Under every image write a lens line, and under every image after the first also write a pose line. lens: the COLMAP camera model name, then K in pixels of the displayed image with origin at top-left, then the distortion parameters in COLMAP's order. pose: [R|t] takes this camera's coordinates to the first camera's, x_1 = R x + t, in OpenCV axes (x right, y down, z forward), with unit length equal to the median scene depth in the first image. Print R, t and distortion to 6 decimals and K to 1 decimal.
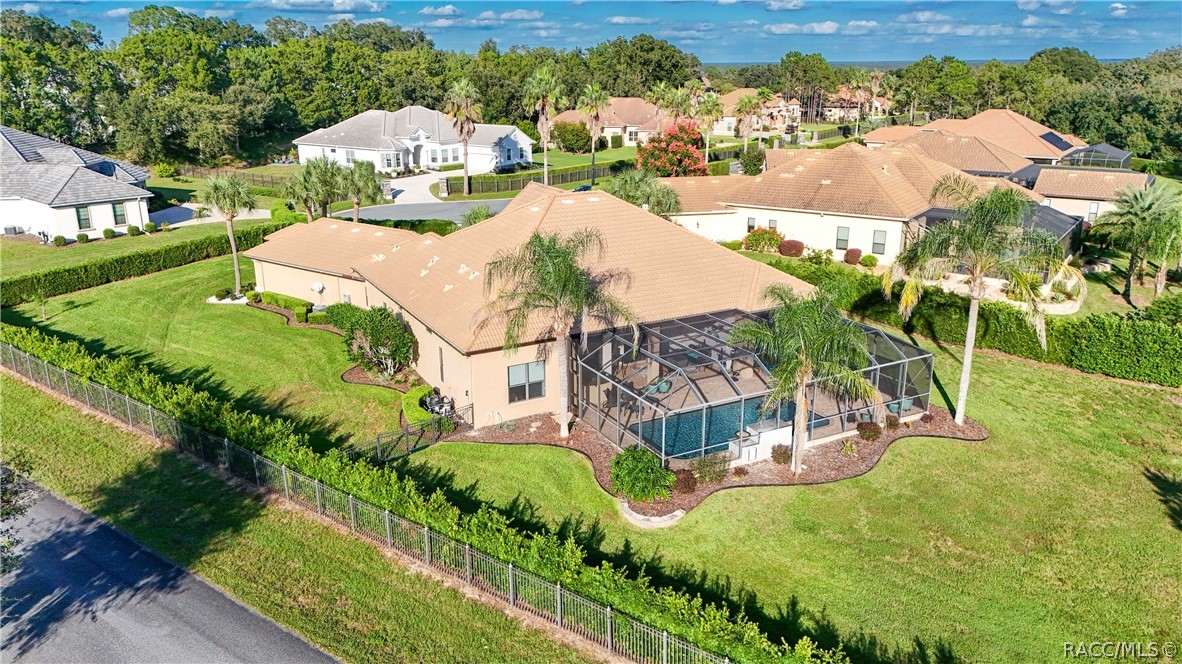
lens RADIAL K [[867.6, 0, 588.0], [0, 867.6, 333.5], [0, 0, 1]] dist [0.066074, -0.069638]
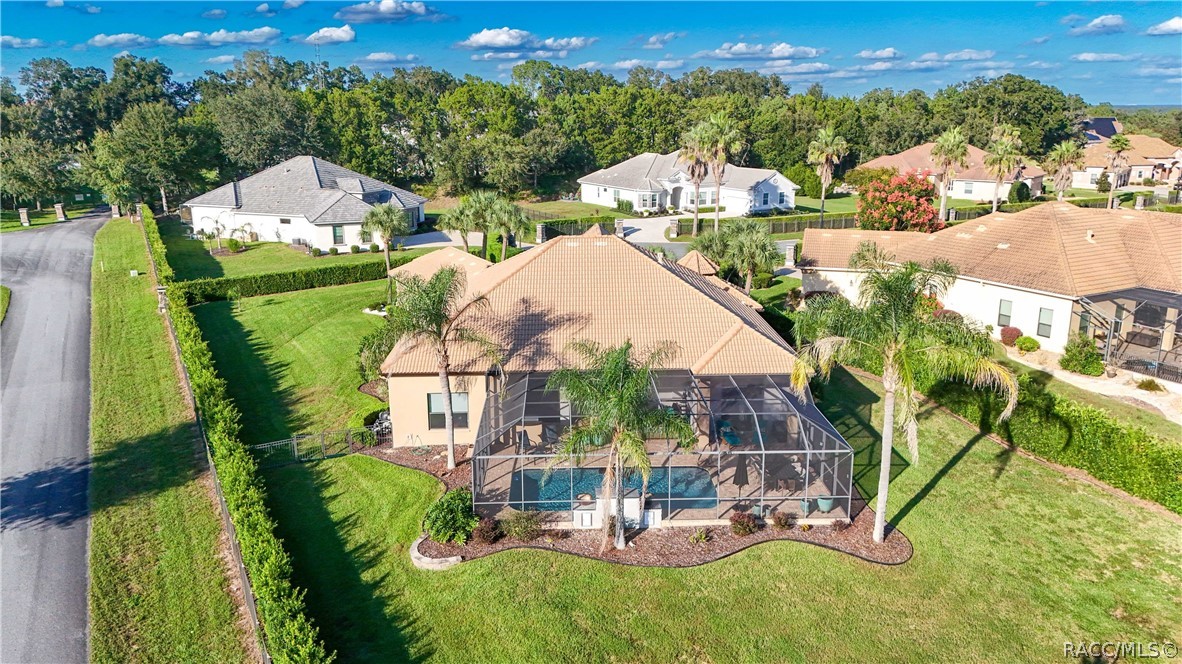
lens RADIAL K [[867.6, 0, 592.1], [0, 867.6, 333.9], [0, 0, 1]] dist [0.066074, -0.069638]
pose [[0.896140, 0.111708, -0.429481, 0.174867], [-0.131246, 0.991220, -0.016037, -0.014076], [0.423919, 0.070739, 0.902933, 0.042206]]
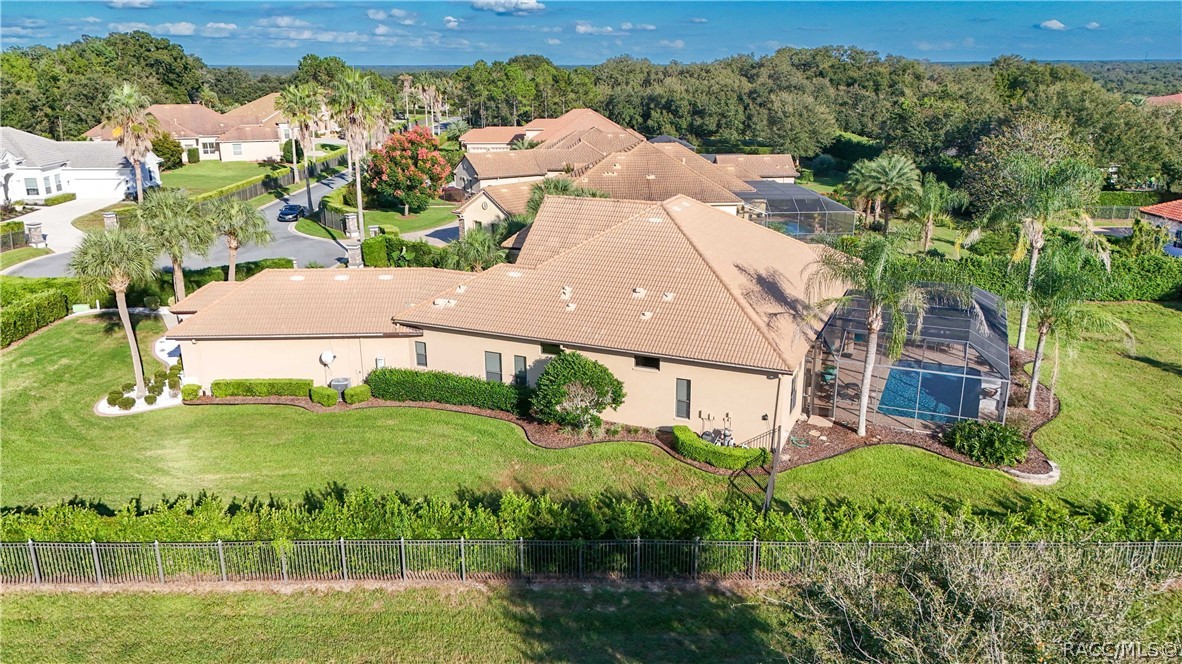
lens RADIAL K [[867.6, 0, 587.5], [0, 867.6, 332.2], [0, 0, 1]] dist [0.066074, -0.069638]
pose [[0.786014, -0.180755, 0.591193, -0.273246], [0.184051, 0.981357, 0.055343, -0.035502], [-0.590175, 0.065309, 0.804629, 0.119720]]
